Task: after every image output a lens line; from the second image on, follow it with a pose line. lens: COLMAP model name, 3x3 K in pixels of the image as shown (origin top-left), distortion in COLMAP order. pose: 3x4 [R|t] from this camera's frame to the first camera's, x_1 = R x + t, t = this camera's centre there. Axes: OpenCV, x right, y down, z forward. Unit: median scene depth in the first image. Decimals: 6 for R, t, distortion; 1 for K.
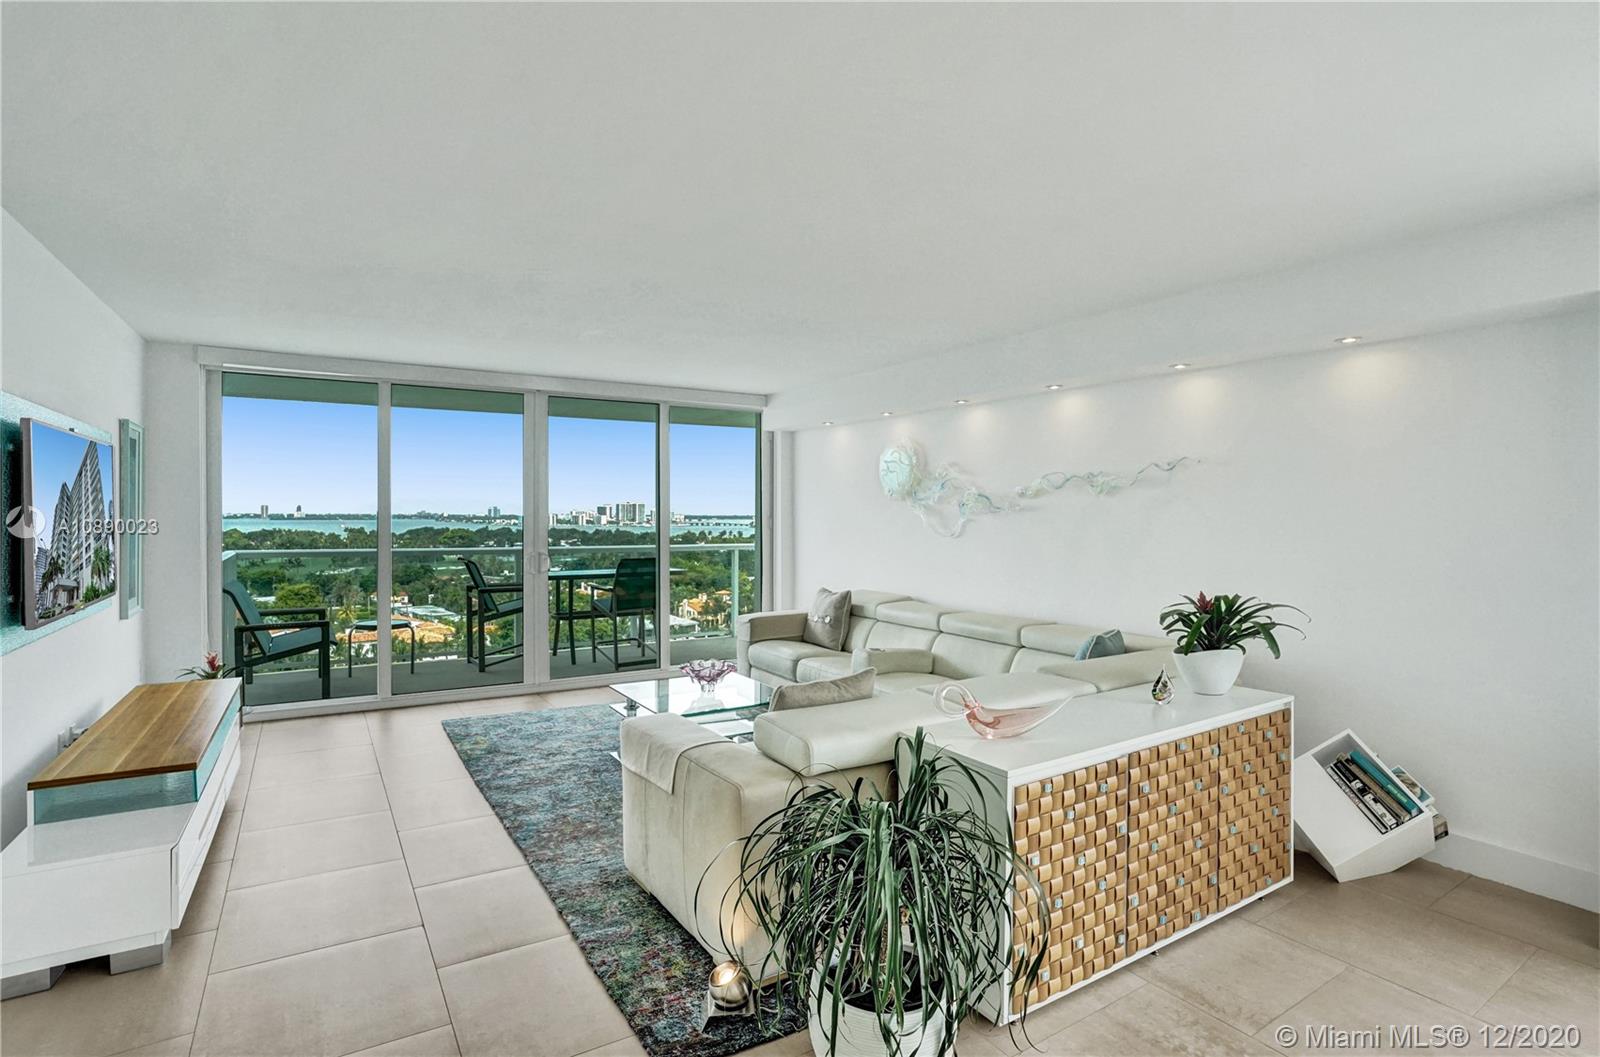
lens RADIAL K [[747.8, 0, 803.7], [0, 747.8, 530.8], [0, 0, 1]] dist [-0.003185, 0.000756]
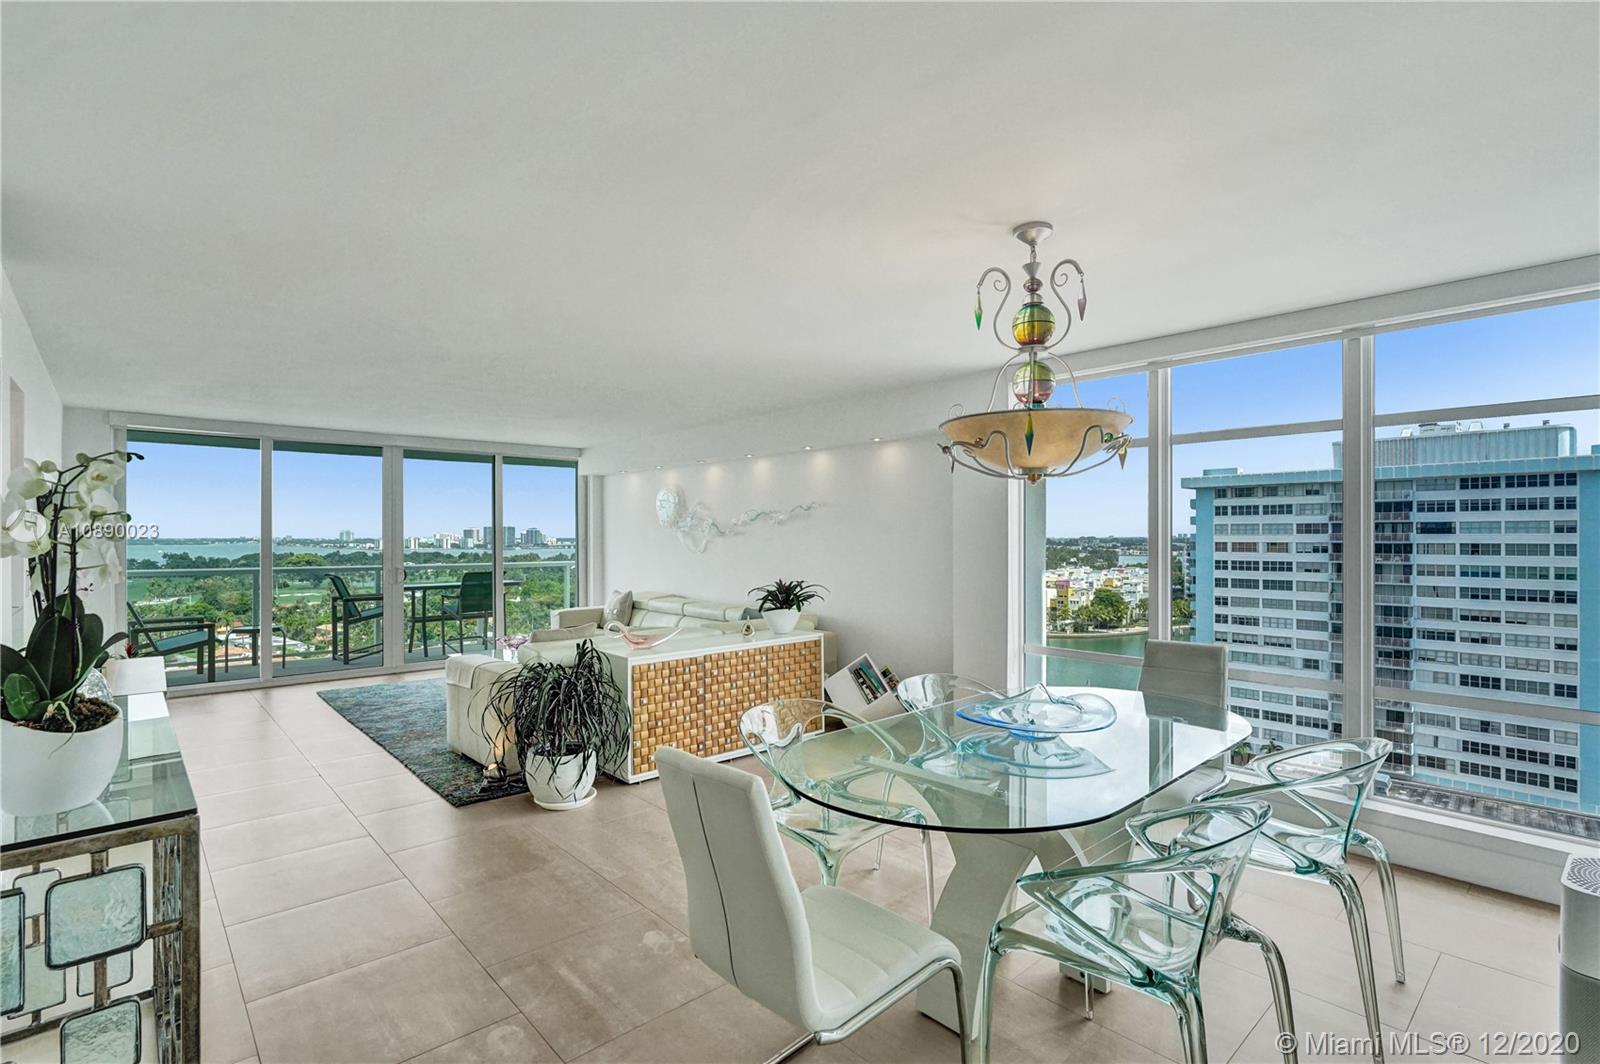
lens RADIAL K [[747.8, 0, 815.5], [0, 747.8, 536.6], [0, 0, 1]] dist [-0.003185, 0.000756]
pose [[0.985761, -0.005326, 0.168068, 0.165837], [0.008708, 0.999774, -0.019393, 0.006493], [-0.167927, 0.020581, 0.985585, -0.454315]]
